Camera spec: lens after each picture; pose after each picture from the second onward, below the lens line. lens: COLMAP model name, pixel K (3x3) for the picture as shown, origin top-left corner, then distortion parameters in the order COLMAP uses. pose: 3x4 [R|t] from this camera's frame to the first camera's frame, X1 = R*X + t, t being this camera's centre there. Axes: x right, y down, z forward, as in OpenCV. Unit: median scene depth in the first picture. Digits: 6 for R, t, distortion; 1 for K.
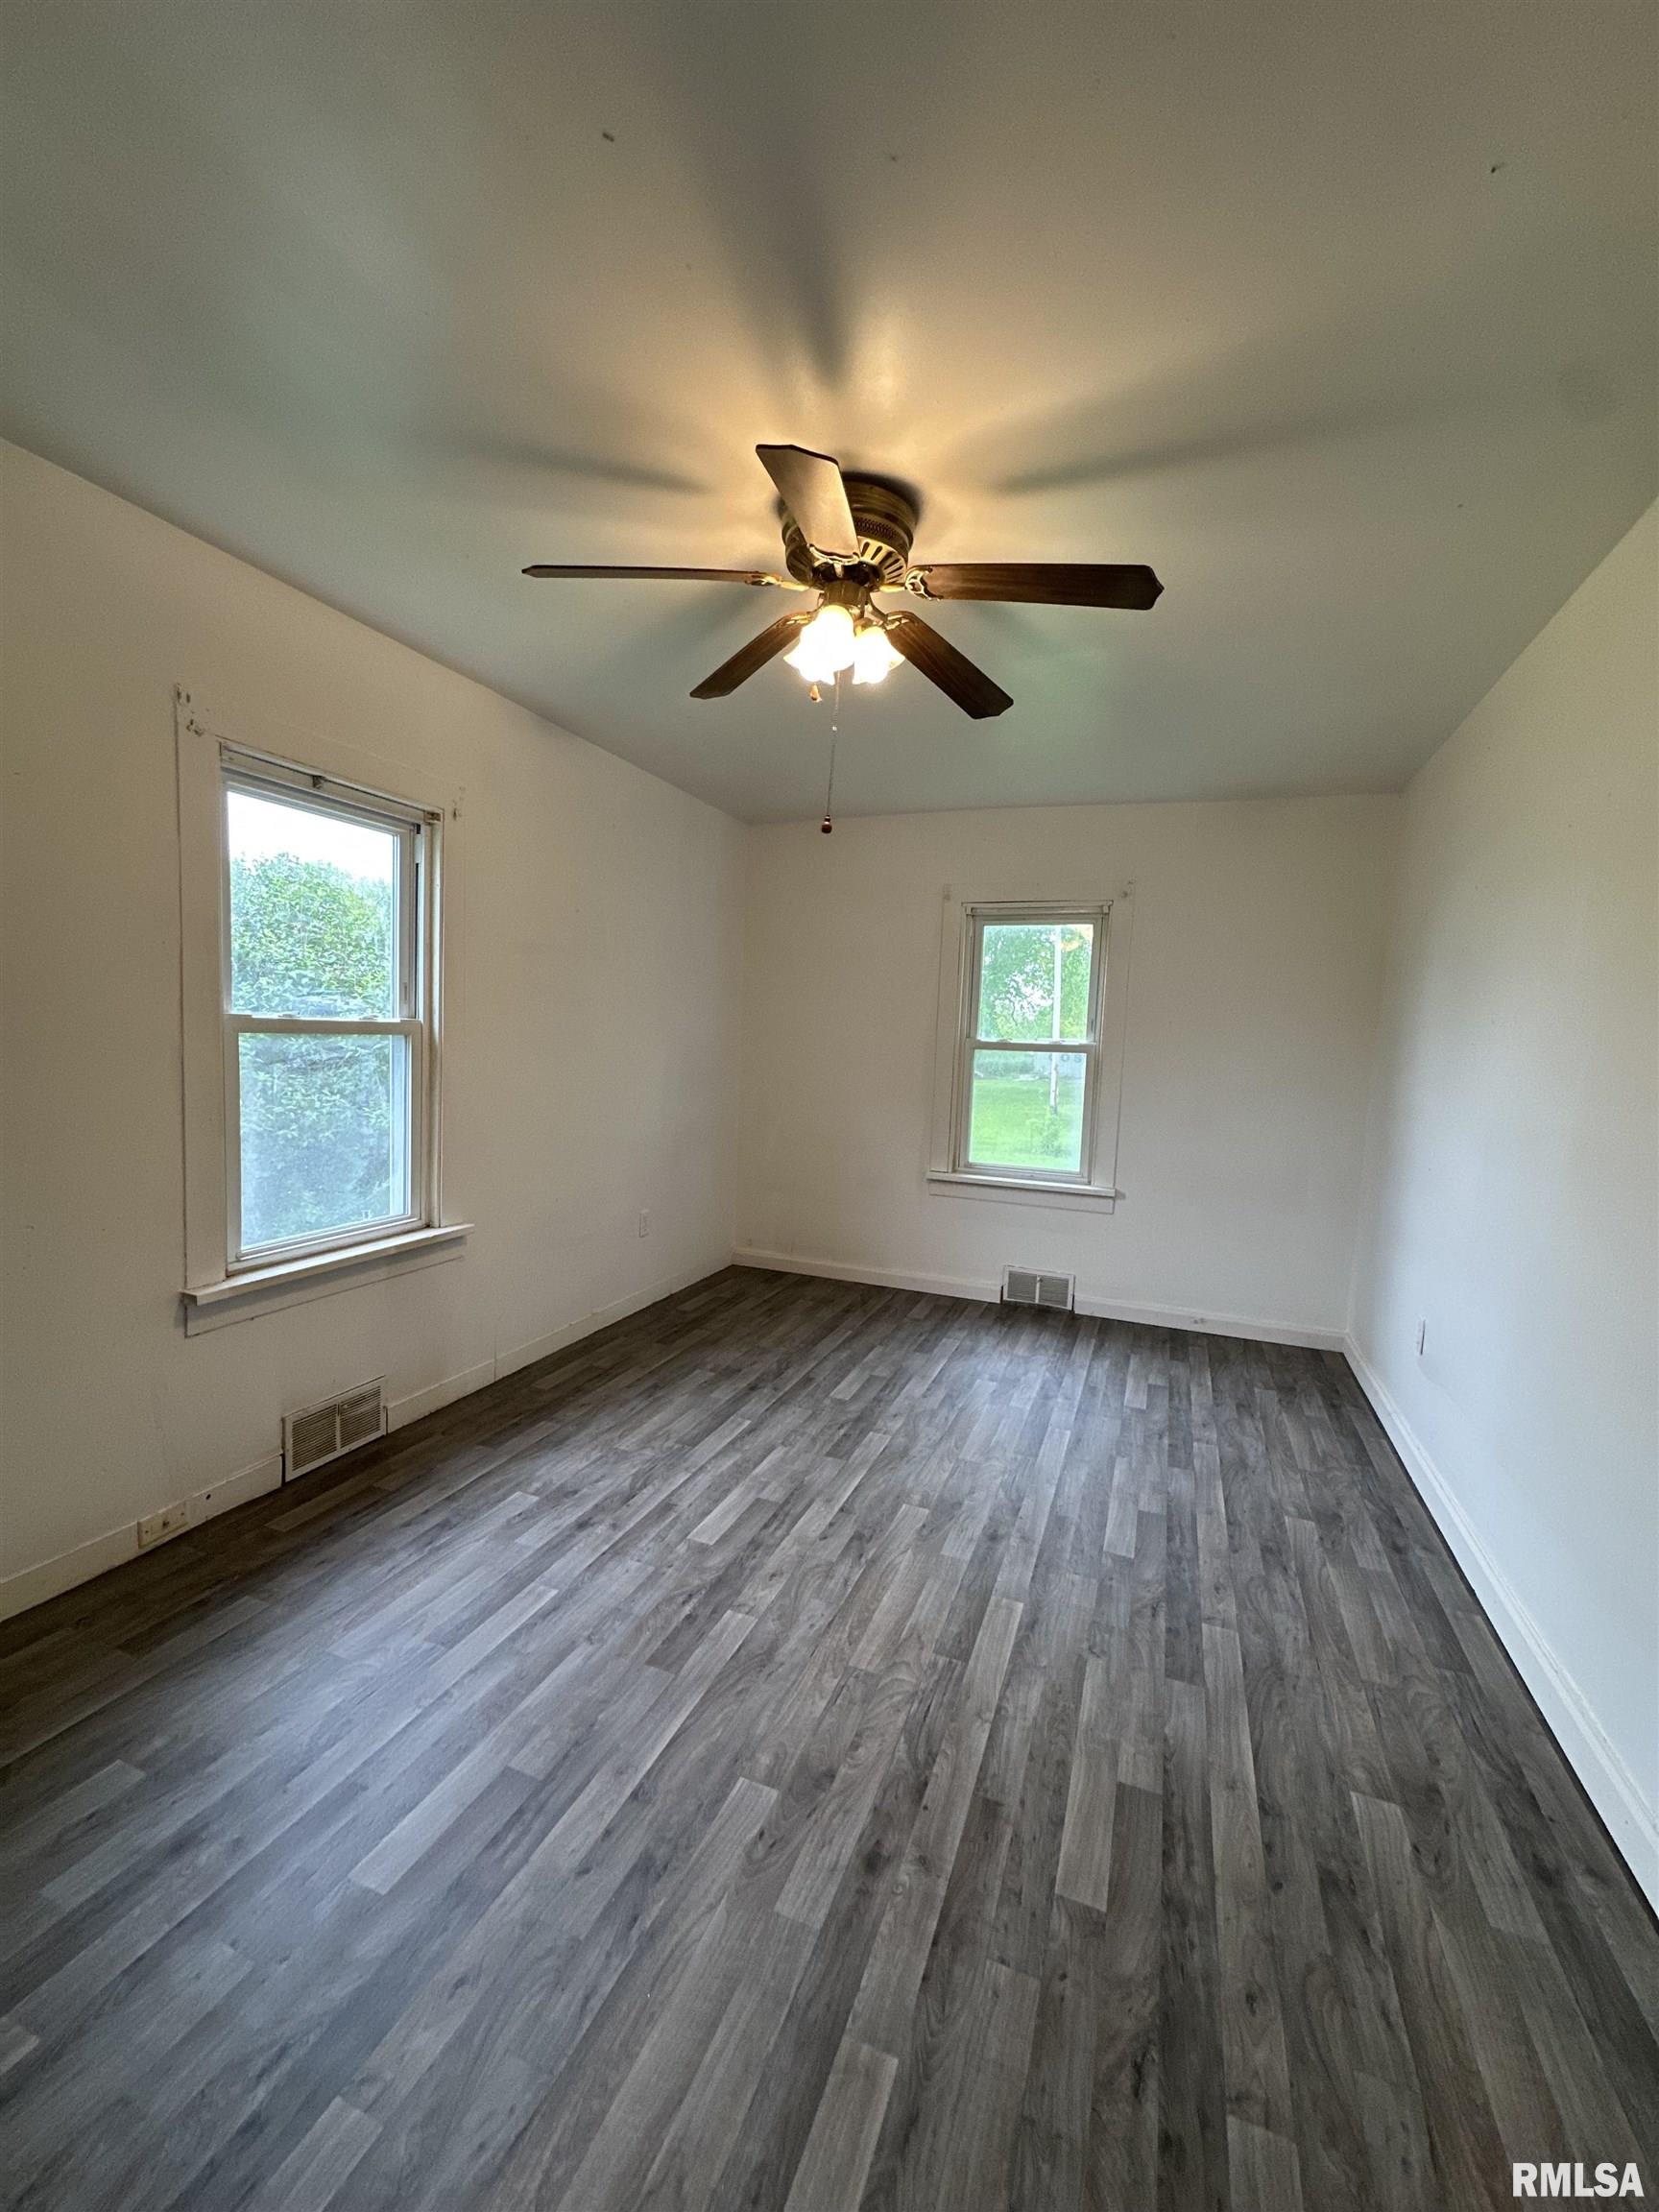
lens RADIAL K [[883.7, 0, 833.9], [0, 883.7, 1113.4], [0, 0, 1]] dist [-0.001156, 0.000684]
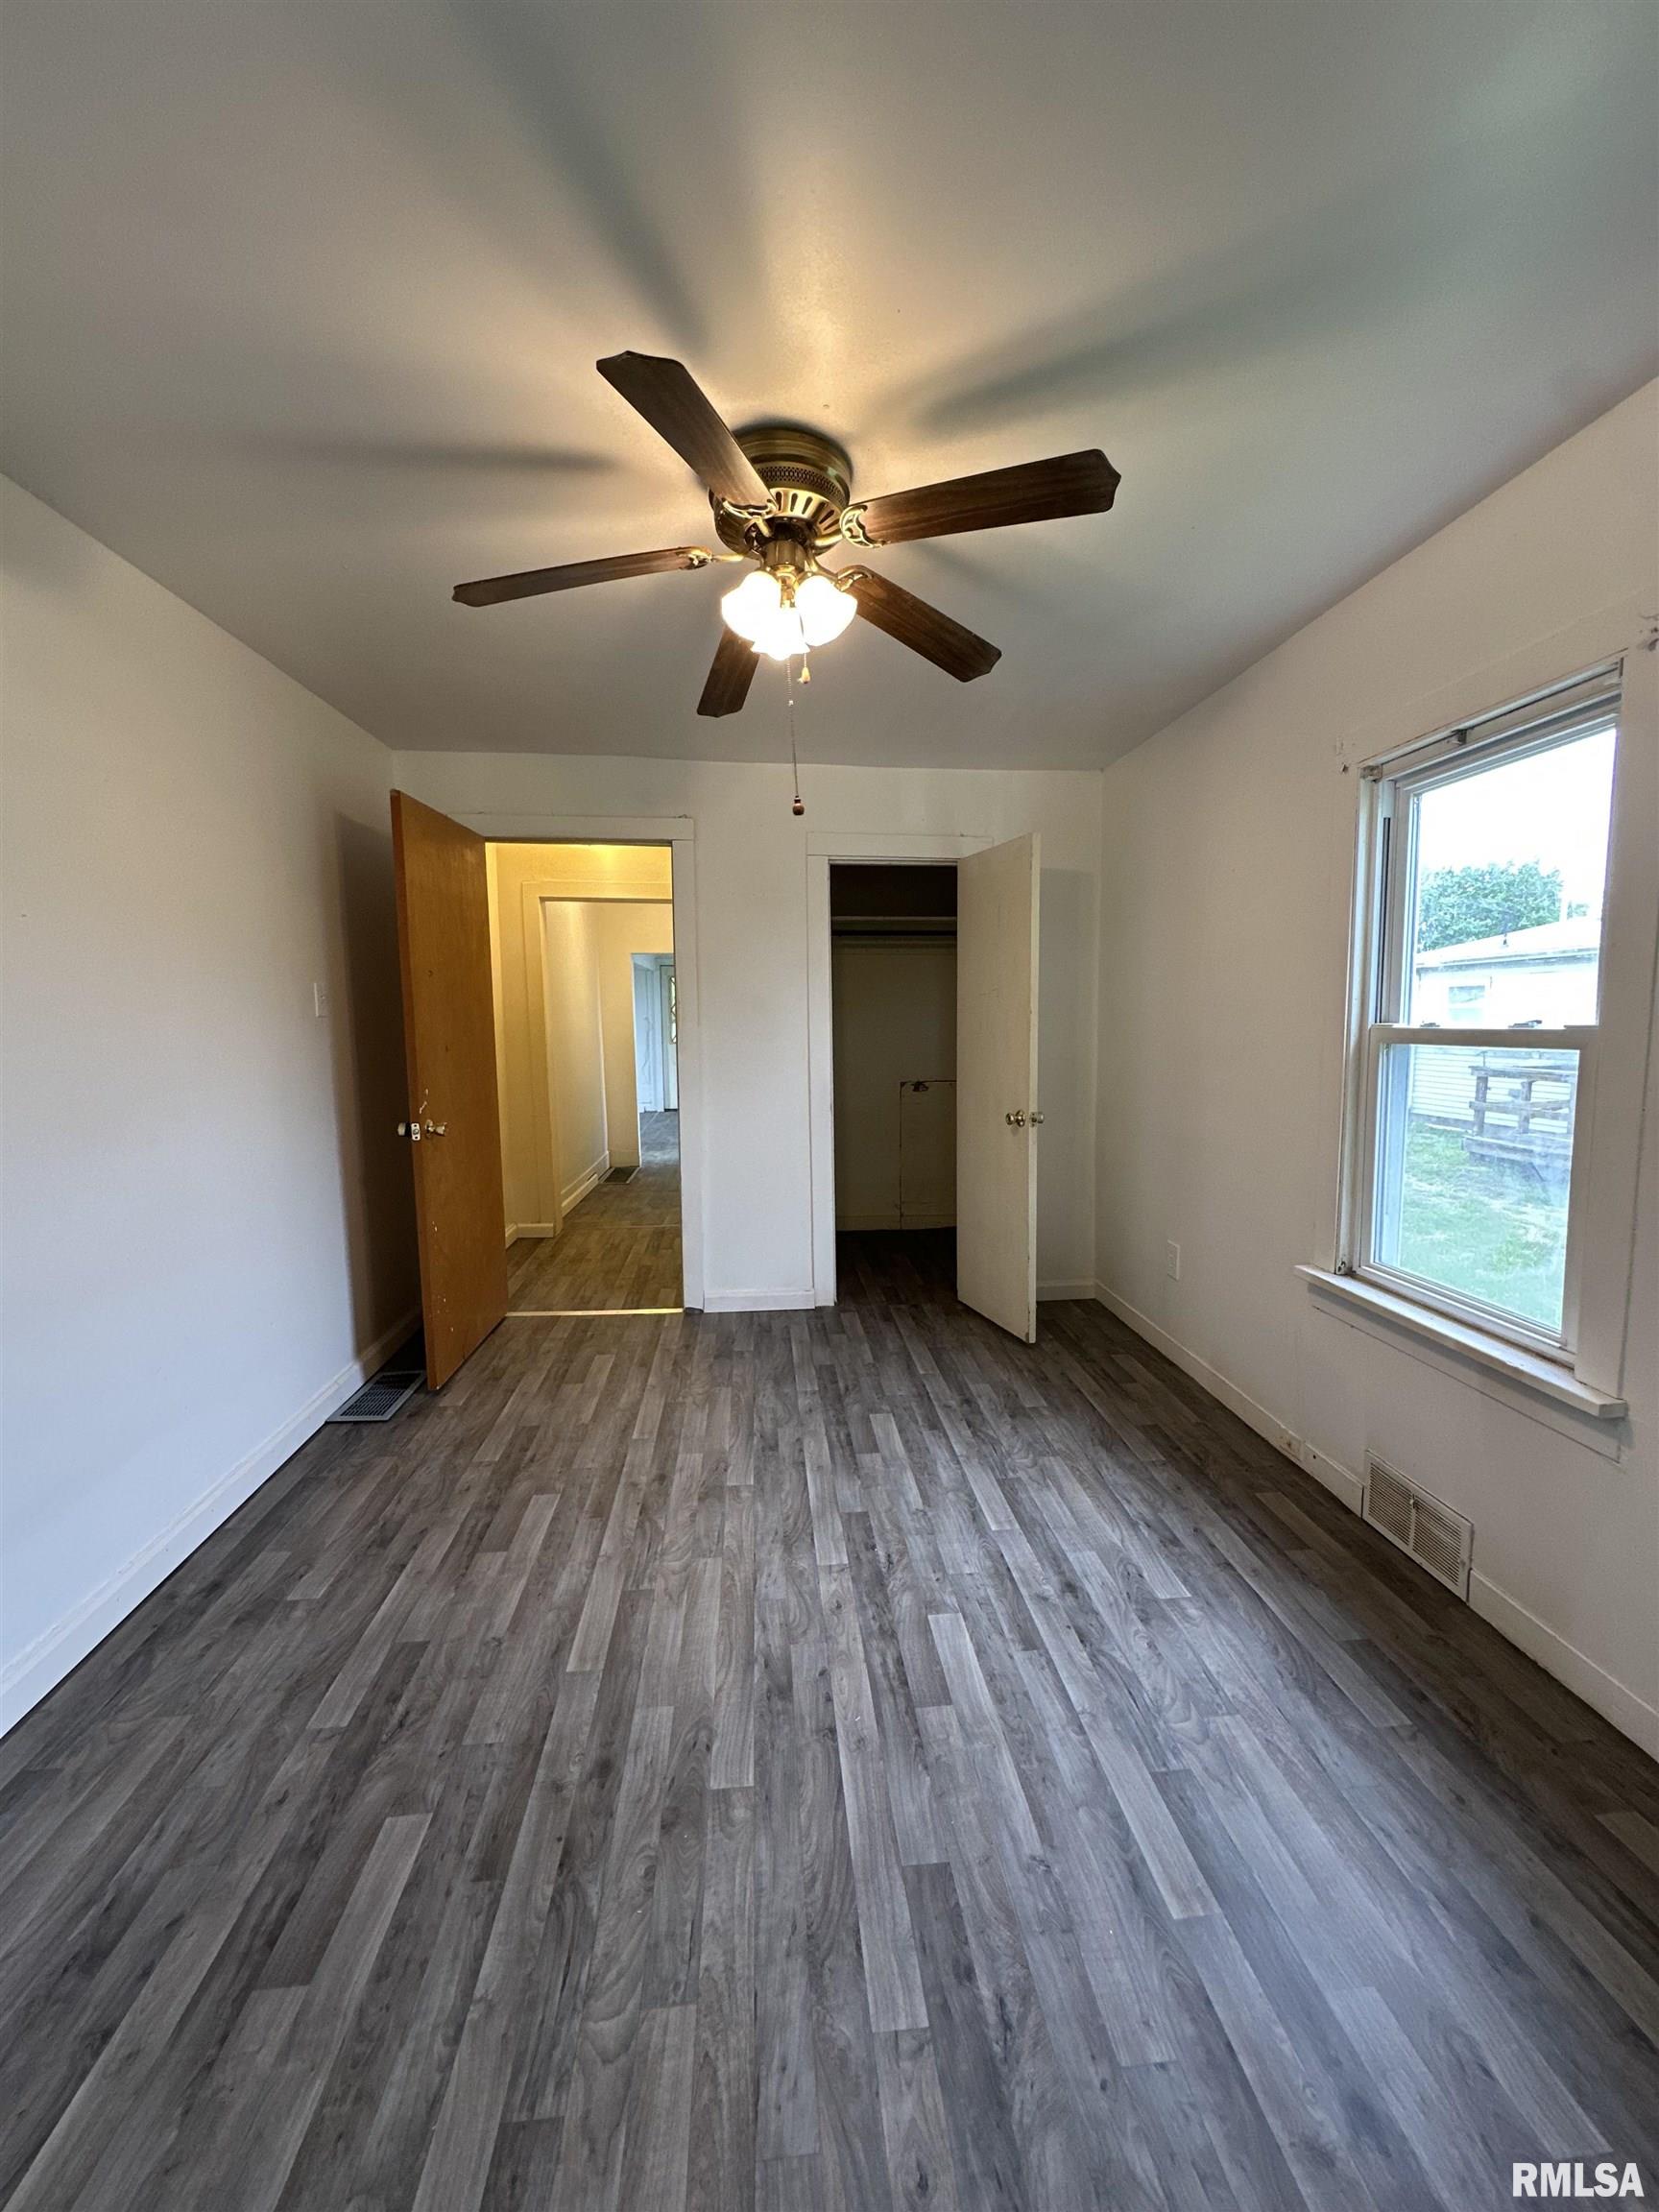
lens RADIAL K [[883.7, 0, 833.9], [0, 883.7, 1113.4], [0, 0, 1]] dist [-0.001156, 0.000684]
pose [[-0.896753, 0.018545, -0.442142, 0.306862], [-0.062464, 0.983814, 0.167955, -0.136563], [0.438100, 0.178232, -0.881080, 1.552880]]
